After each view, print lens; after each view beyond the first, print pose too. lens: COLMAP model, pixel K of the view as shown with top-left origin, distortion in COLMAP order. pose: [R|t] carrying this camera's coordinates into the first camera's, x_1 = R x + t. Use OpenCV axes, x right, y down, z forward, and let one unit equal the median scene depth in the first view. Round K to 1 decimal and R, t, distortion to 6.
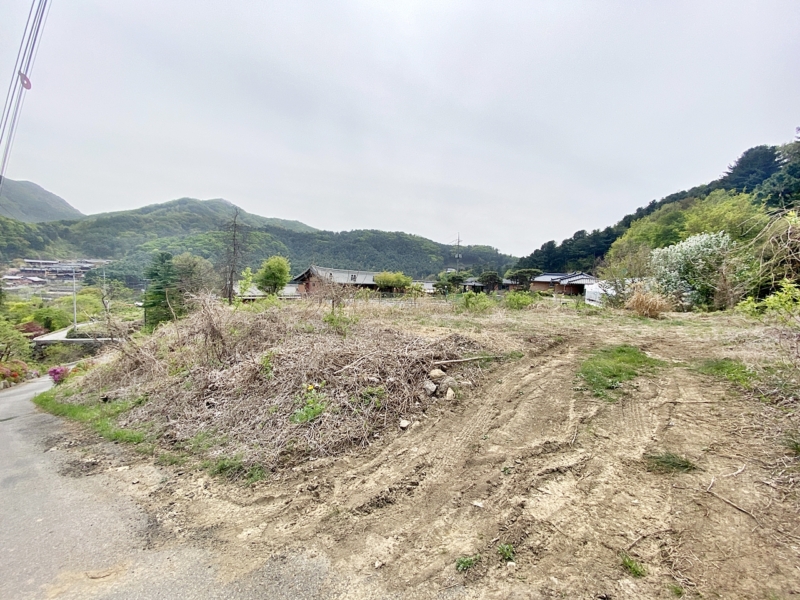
lens RADIAL K [[319.1, 0, 399.8], [0, 319.1, 304.5], [0, 0, 1]] dist [0.019511, -0.021572]
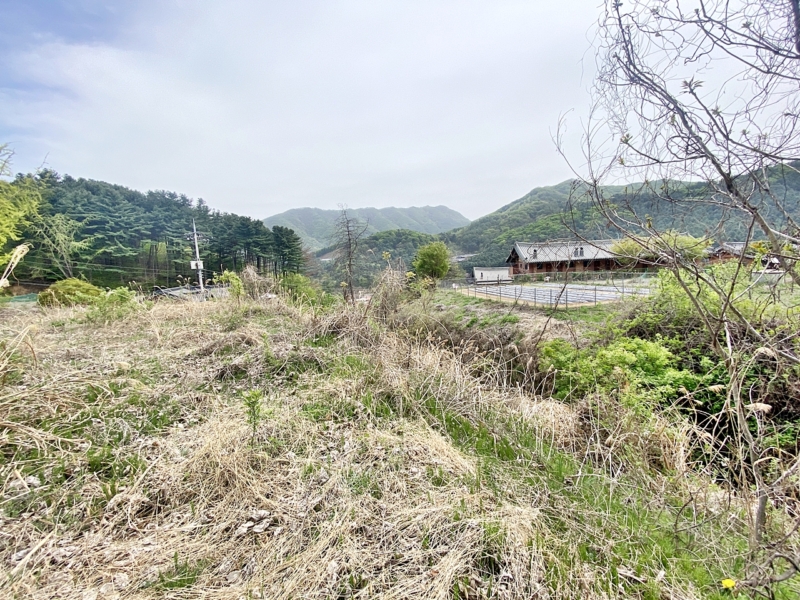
lens RADIAL K [[319.1, 0, 399.8], [0, 319.1, 304.5], [0, 0, 1]] dist [0.019511, -0.021572]
pose [[0.525276, 0.032835, -0.850298, 0.203969], [0.016120, 0.998692, 0.048524, -0.006830], [0.850779, -0.039195, 0.524059, 0.238382]]
